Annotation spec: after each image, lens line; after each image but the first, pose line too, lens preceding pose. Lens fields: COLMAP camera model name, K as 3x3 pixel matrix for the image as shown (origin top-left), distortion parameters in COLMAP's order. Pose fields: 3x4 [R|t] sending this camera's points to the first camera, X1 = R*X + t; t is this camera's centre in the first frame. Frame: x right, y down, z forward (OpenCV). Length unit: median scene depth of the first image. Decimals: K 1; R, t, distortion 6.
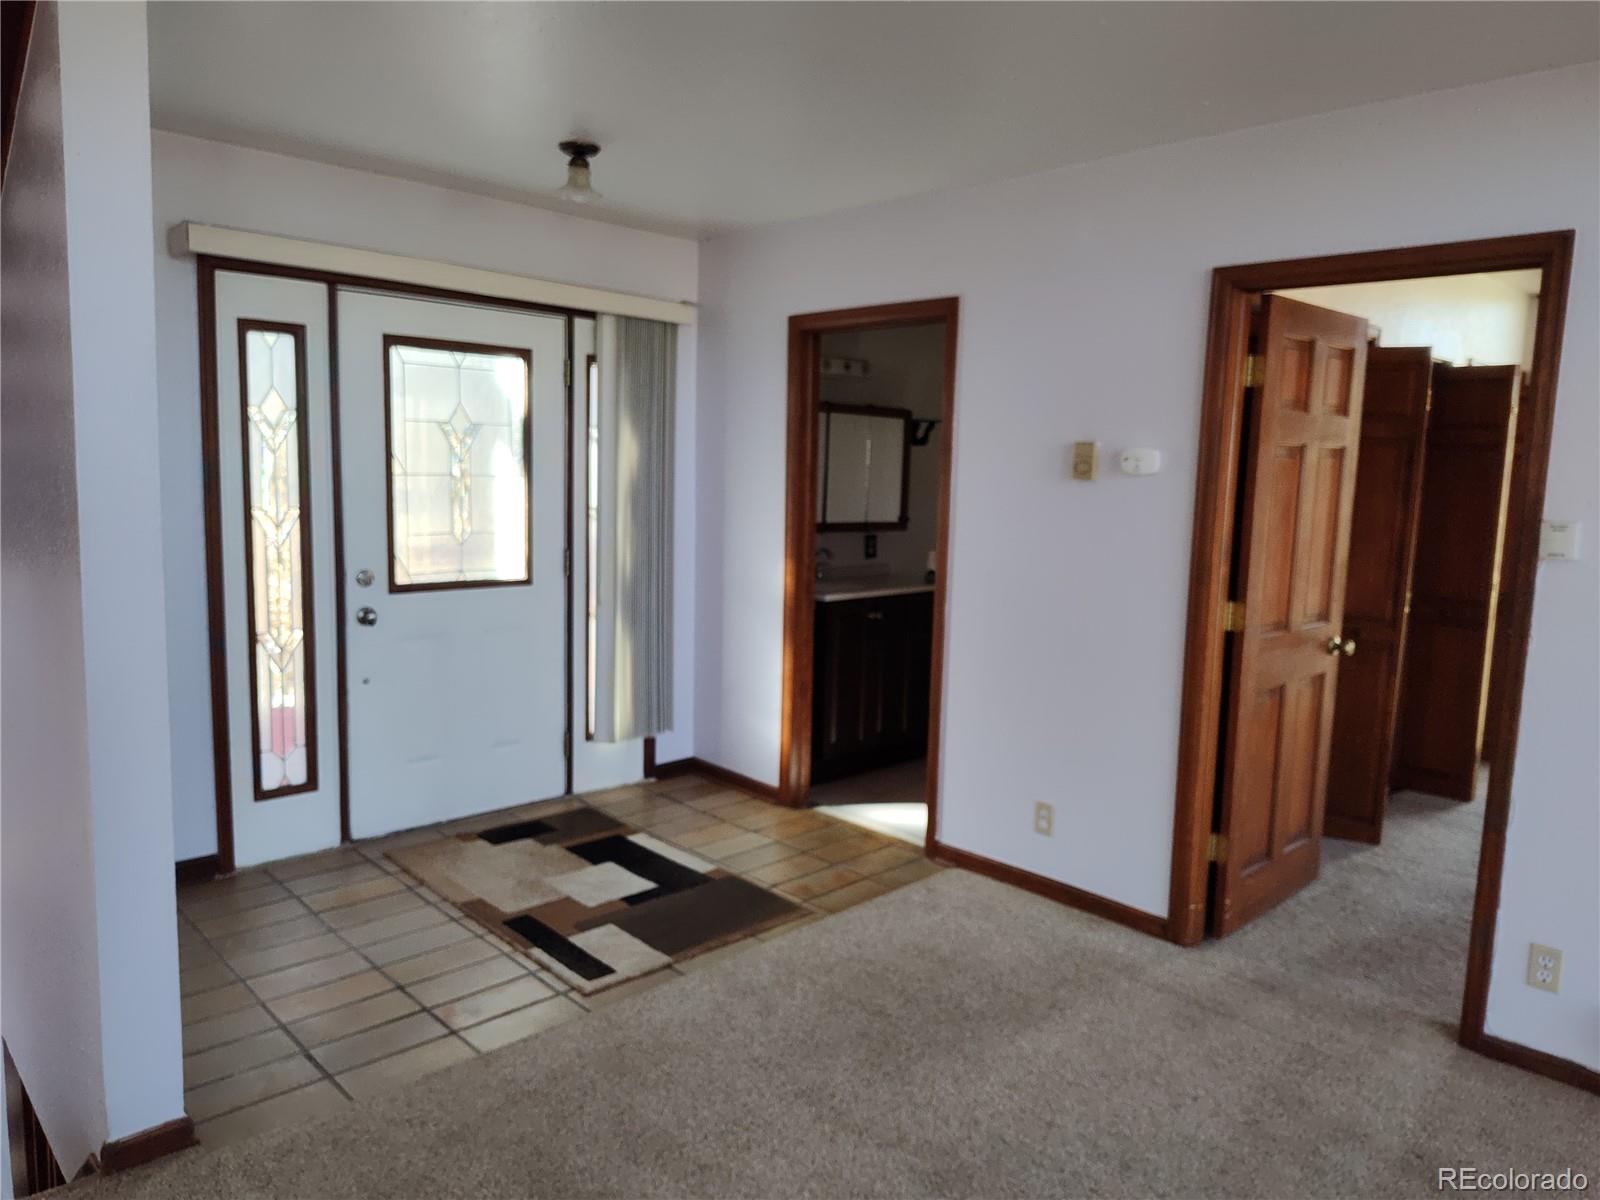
lens RADIAL K [[1076.2, 0, 786.1], [0, 1076.2, 611.2], [0, 0, 1]] dist [0.005995, -0.011154]
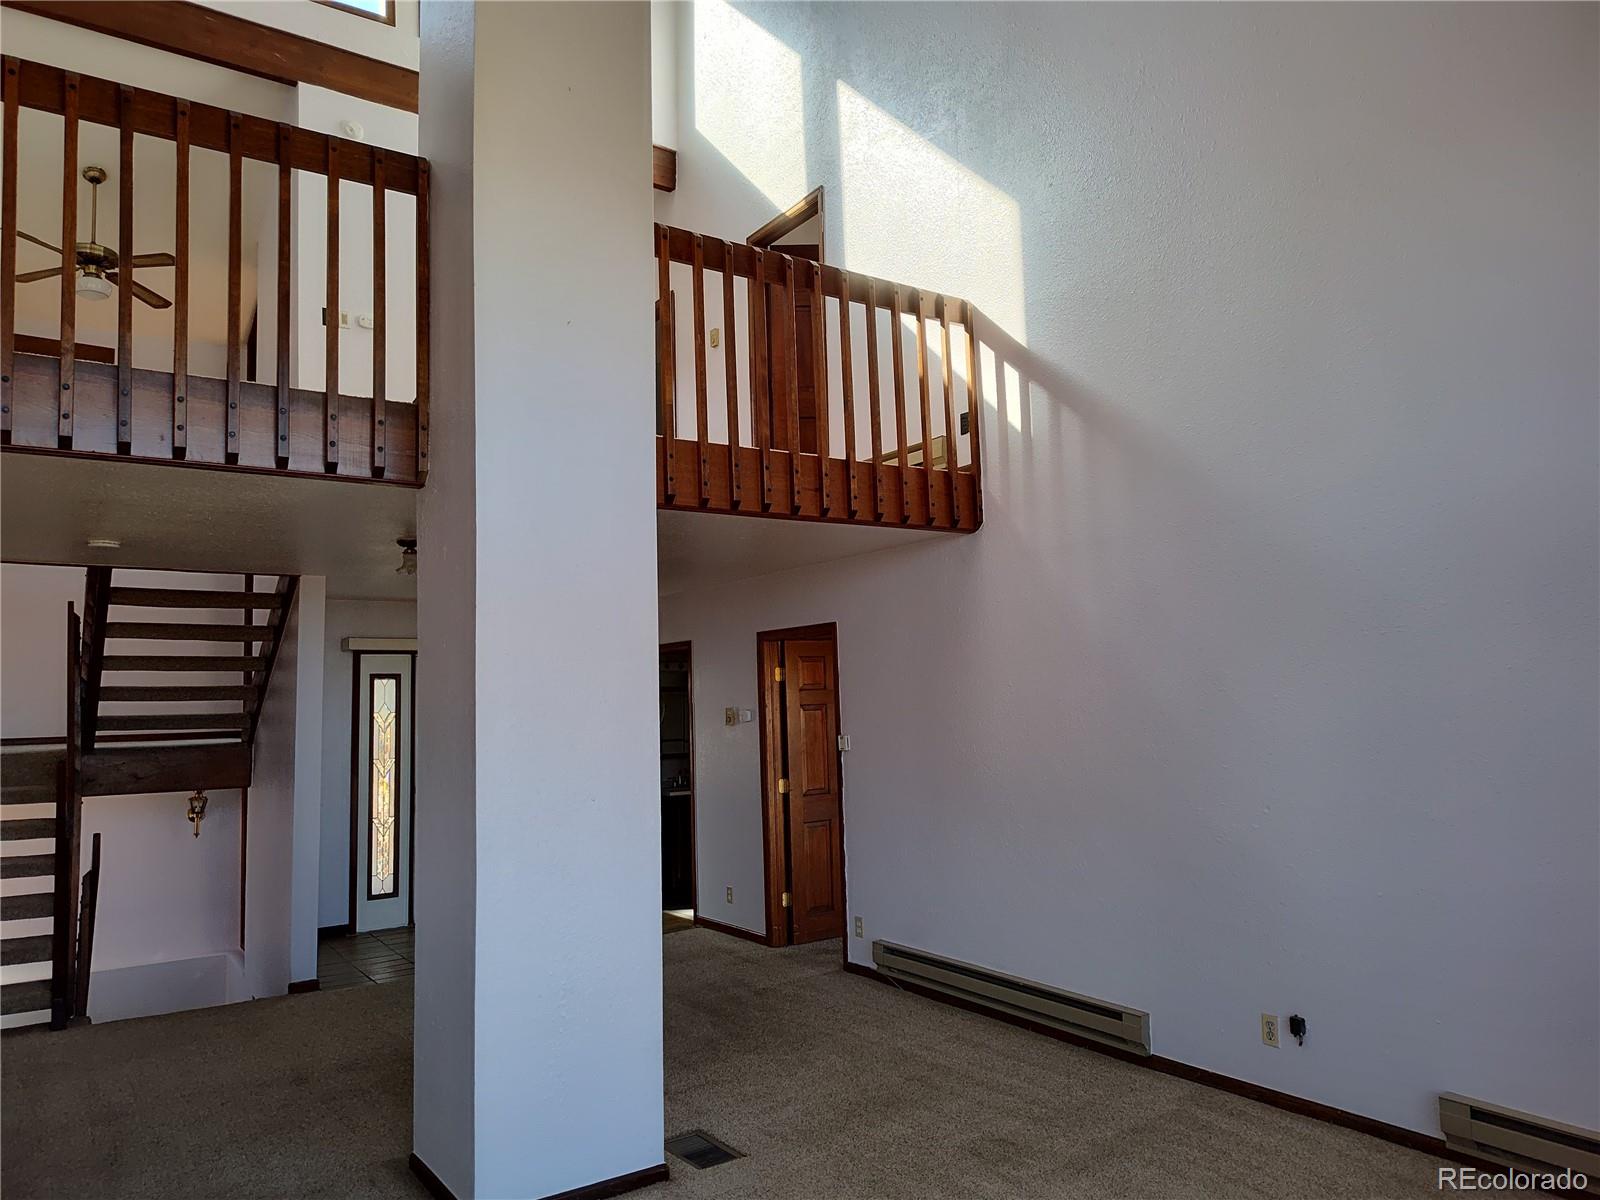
lens RADIAL K [[1076.2, 0, 803.9], [0, 1076.2, 601.1], [0, 0, 1]] dist [0.005995, -0.011154]
pose [[0.984898, -0.073369, -0.156822, 0.728097], [0.035788, 0.972482, -0.230214, 0.127839], [0.169397, 0.221125, 0.960421, -1.016019]]
